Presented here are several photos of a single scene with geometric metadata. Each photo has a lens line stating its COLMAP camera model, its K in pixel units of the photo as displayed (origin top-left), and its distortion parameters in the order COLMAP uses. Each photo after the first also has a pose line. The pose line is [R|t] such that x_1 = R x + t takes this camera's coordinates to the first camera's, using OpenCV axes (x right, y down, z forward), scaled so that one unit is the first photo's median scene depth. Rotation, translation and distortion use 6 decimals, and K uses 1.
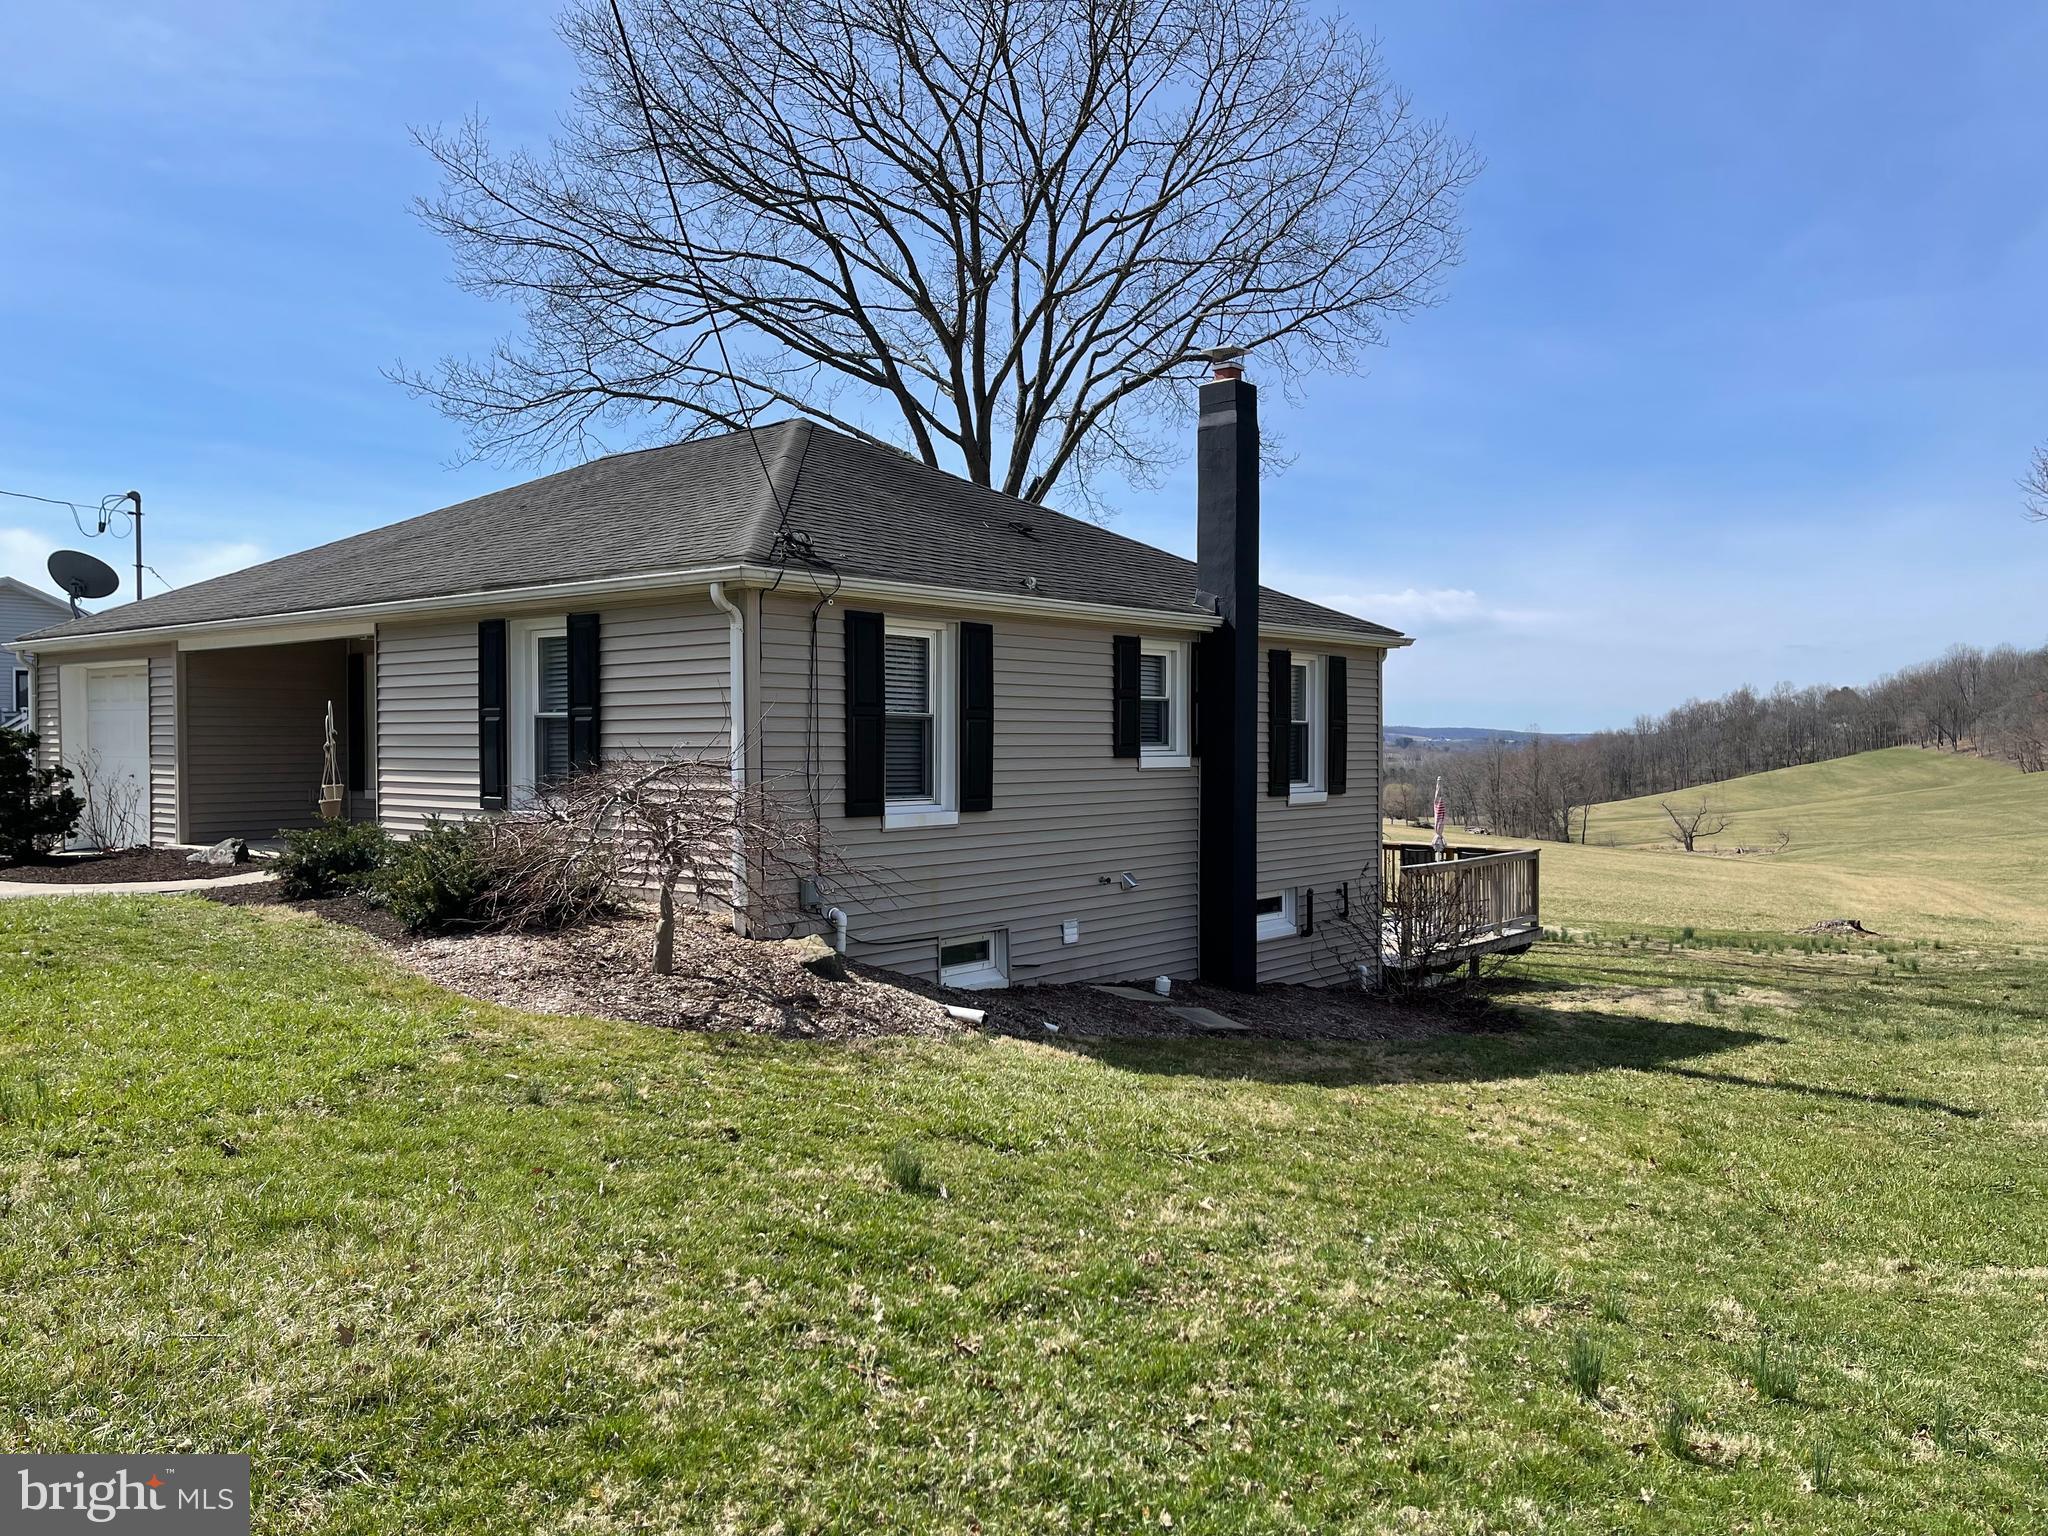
lens RADIAL K [[1546.1, 0, 1037.9], [0, 1546.1, 766.3], [0, 0, 1]] dist [0.064206, -0.063249]
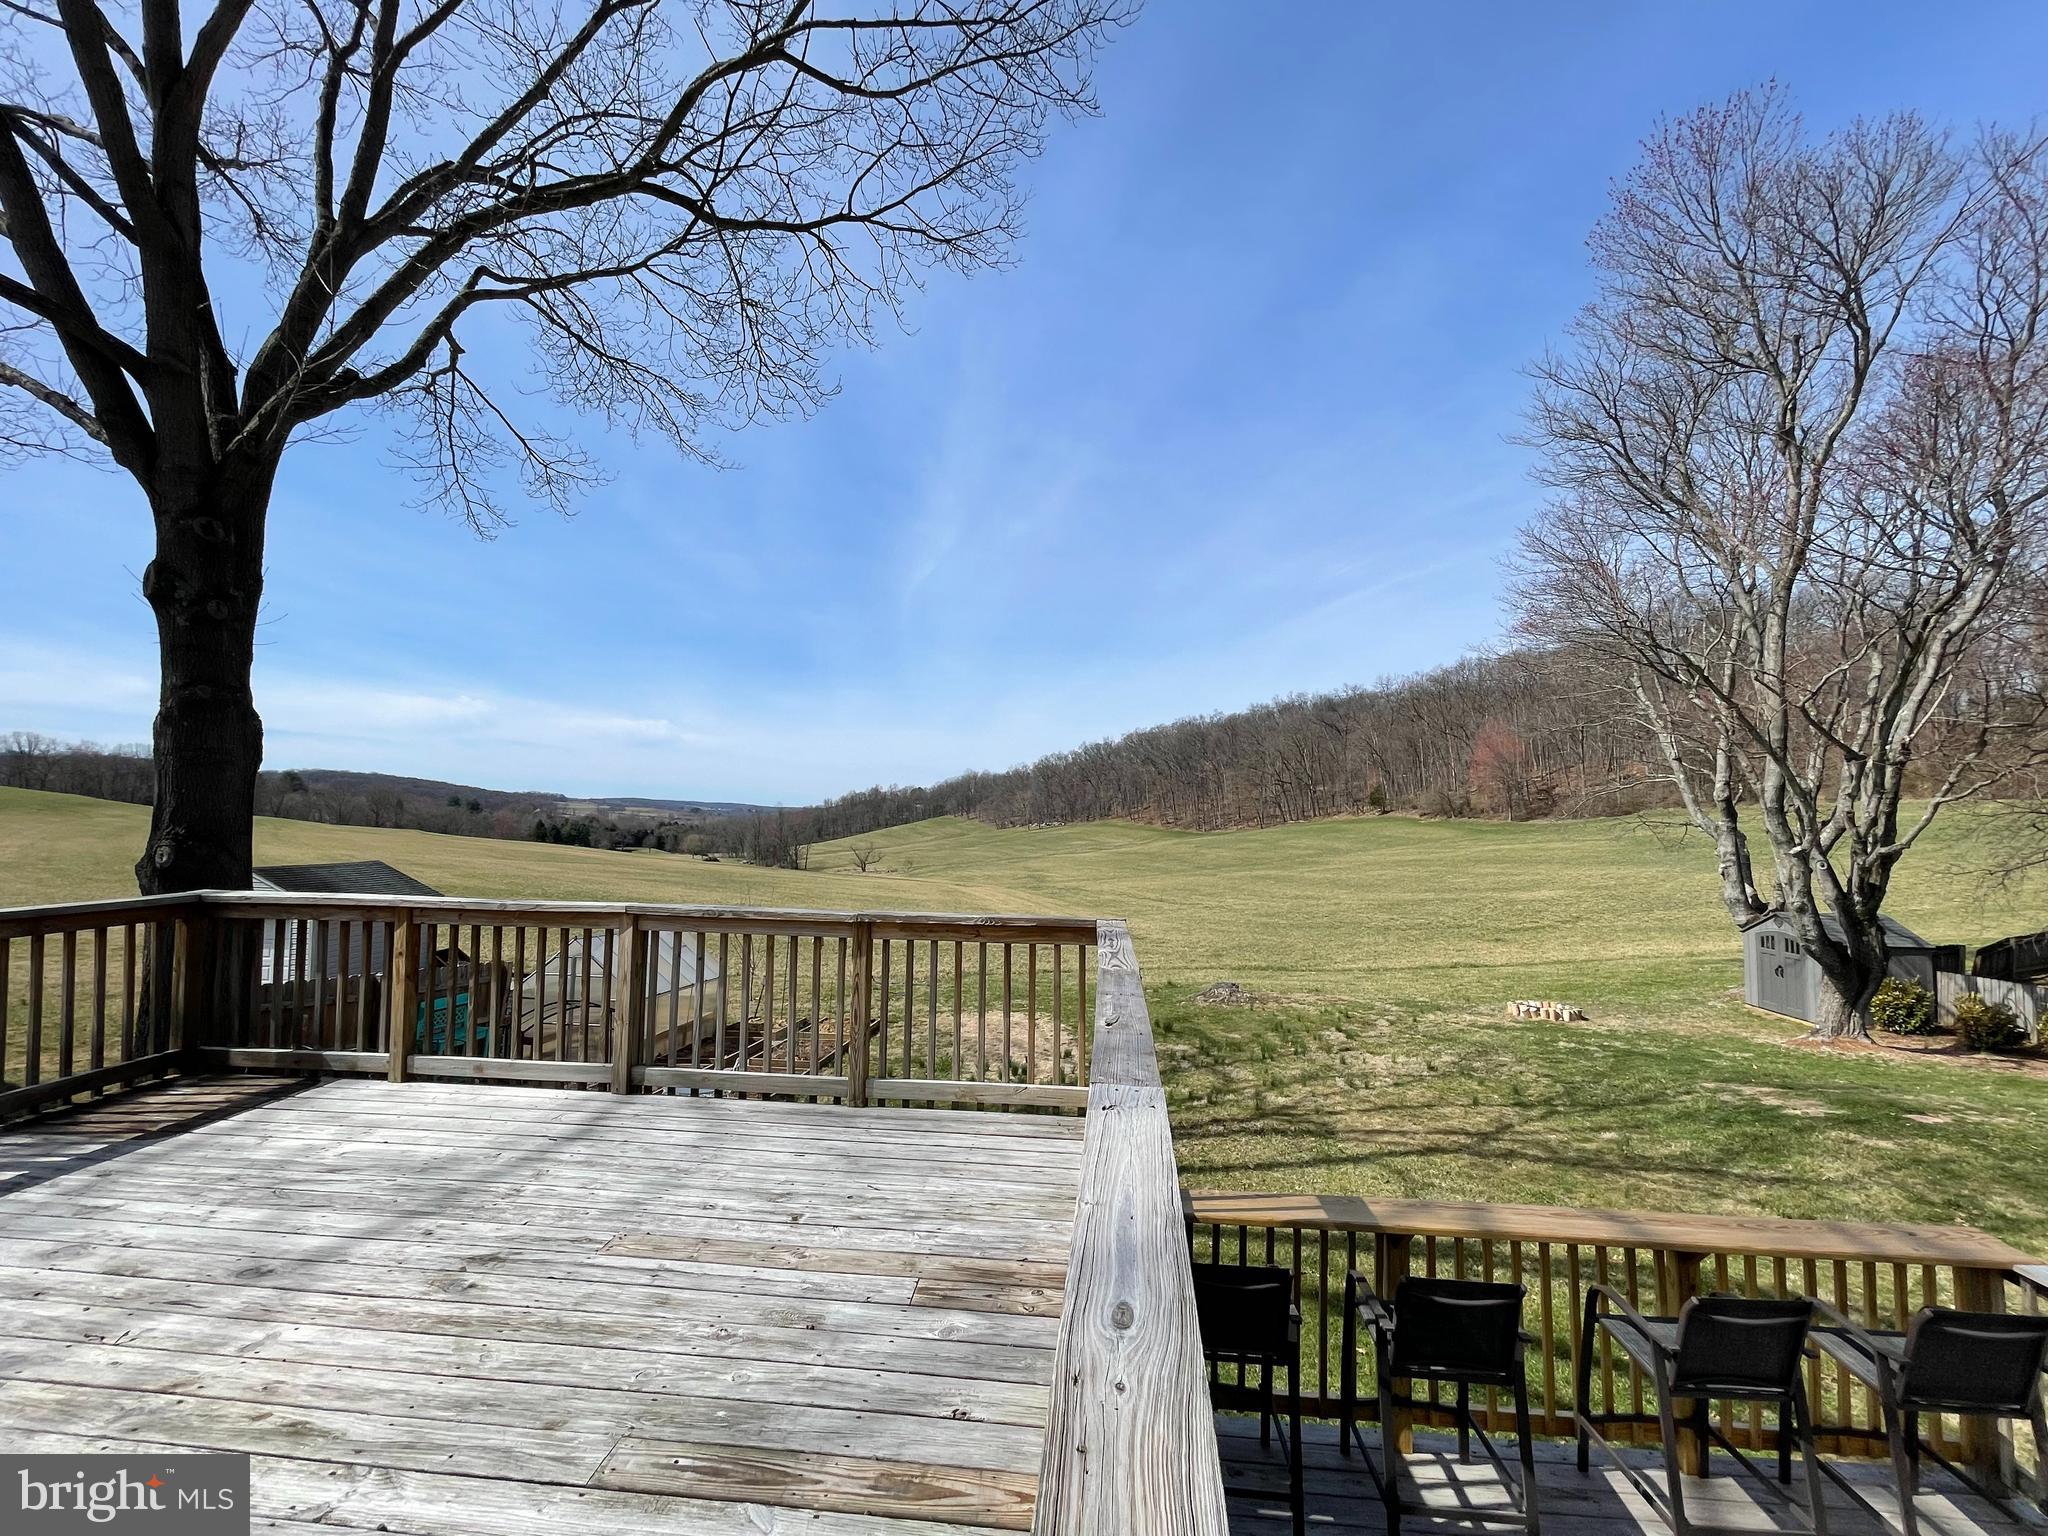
lens RADIAL K [[822.7, 0, 1012.7], [0, 822.7, 766.3], [0, 0, 1]] dist [0.000027, 0.000177]
pose [[0.824165, 0.047042, 0.564393, 0.076051], [-0.007934, 0.997406, -0.071548, -0.036342], [-0.566295, 0.054490, 0.822400, 1.258984]]
